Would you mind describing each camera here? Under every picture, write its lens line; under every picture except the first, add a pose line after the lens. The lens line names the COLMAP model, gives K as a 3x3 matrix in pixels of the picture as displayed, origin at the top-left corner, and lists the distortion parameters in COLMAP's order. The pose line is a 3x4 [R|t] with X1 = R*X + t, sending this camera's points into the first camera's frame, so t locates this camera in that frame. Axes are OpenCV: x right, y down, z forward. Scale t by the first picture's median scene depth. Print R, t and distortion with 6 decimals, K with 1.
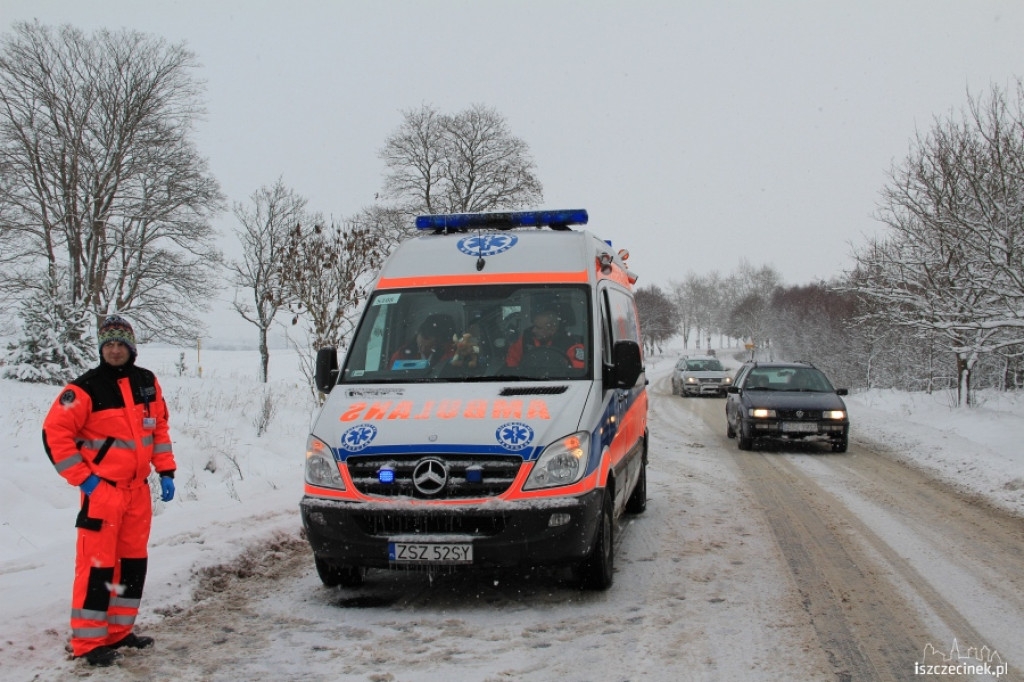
lens RADIAL K [[1183.1, 0, 512.0], [0, 1183.1, 341.0], [0, 0, 1]] dist [0.004331, -0.003170]
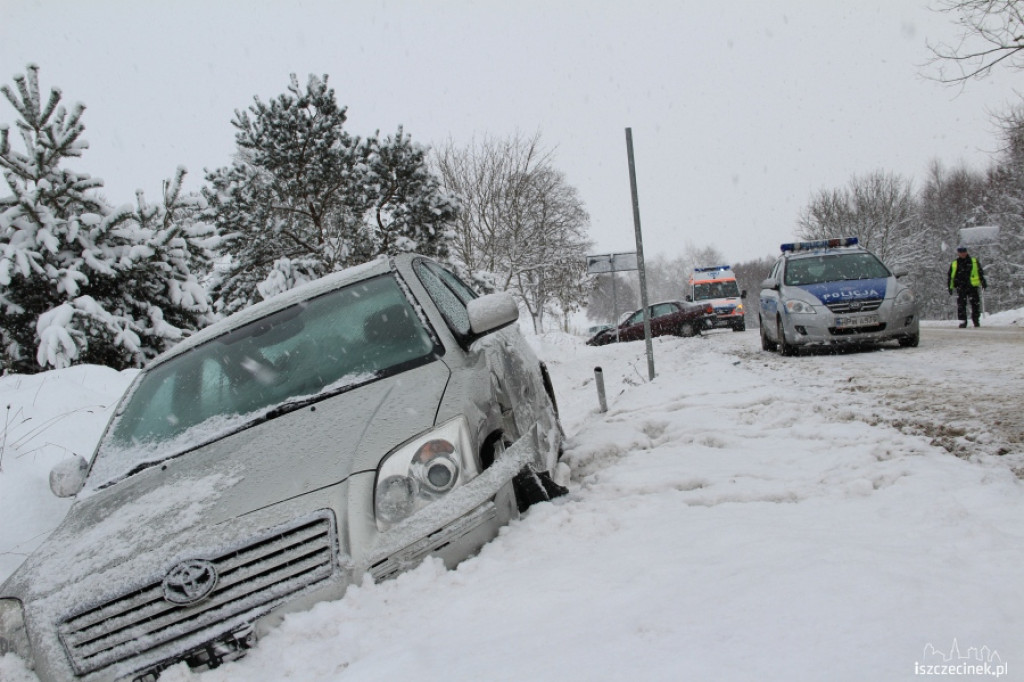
lens RADIAL K [[1353.9, 0, 511.5], [0, 1353.9, 319.6], [0, 0, 1]] dist [0.001614, 0.637035]
pose [[0.995321, -0.059263, 0.076320, -0.261090], [0.060231, 0.998130, -0.010447, 0.024387], [-0.075558, 0.014995, 0.997029, -0.927147]]
